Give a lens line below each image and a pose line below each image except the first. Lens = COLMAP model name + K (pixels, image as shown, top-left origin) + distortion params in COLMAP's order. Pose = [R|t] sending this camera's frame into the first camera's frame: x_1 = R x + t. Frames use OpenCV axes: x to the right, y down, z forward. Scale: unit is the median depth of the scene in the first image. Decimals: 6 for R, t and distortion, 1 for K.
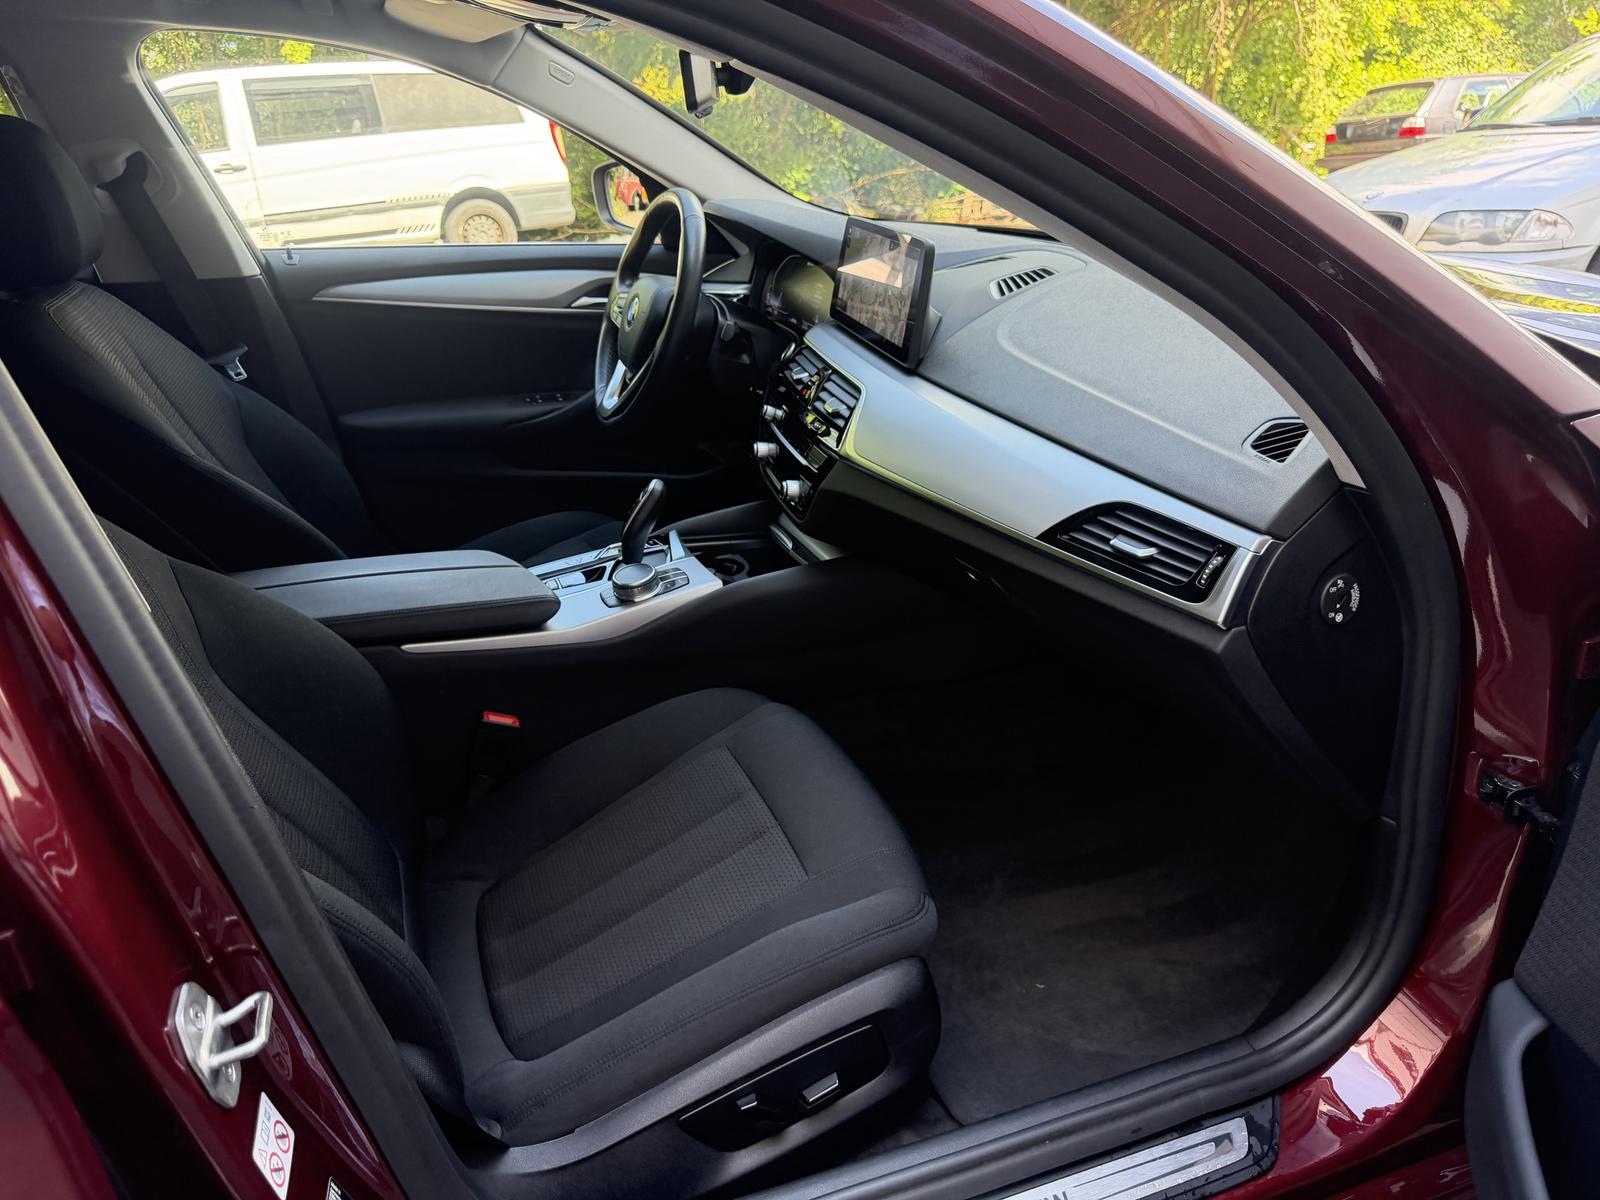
lens RADIAL K [[1130.3, 0, 797.9], [0, 1130.3, 597.1], [0, 0, 1]] dist [0.030592, -0.051678]
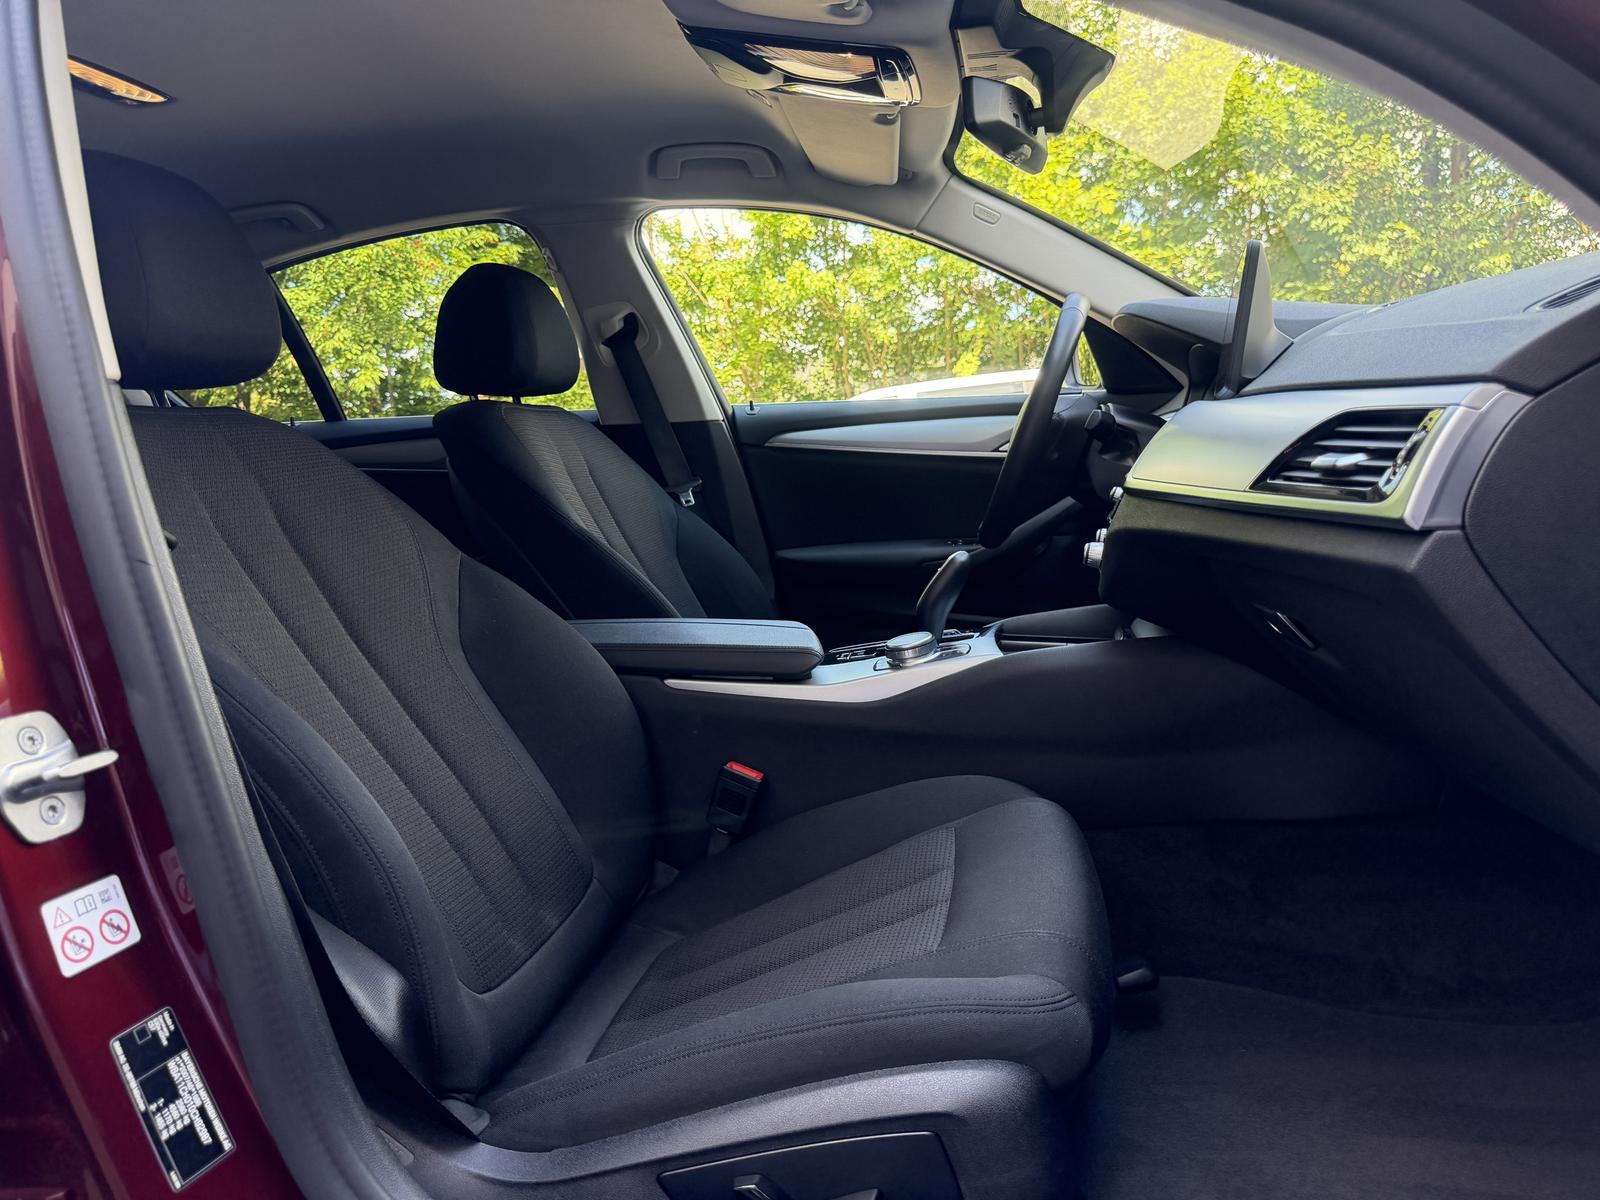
lens RADIAL K [[1130.3, 0, 835.6], [0, 1130.3, 619.6], [0, 0, 1]] dist [0.030592, -0.051678]
pose [[0.856096, 0.026473, -0.516138, 0.250936], [-0.156091, 0.965293, -0.209391, 0.150763], [0.492681, 0.259823, 0.830516, 0.196552]]
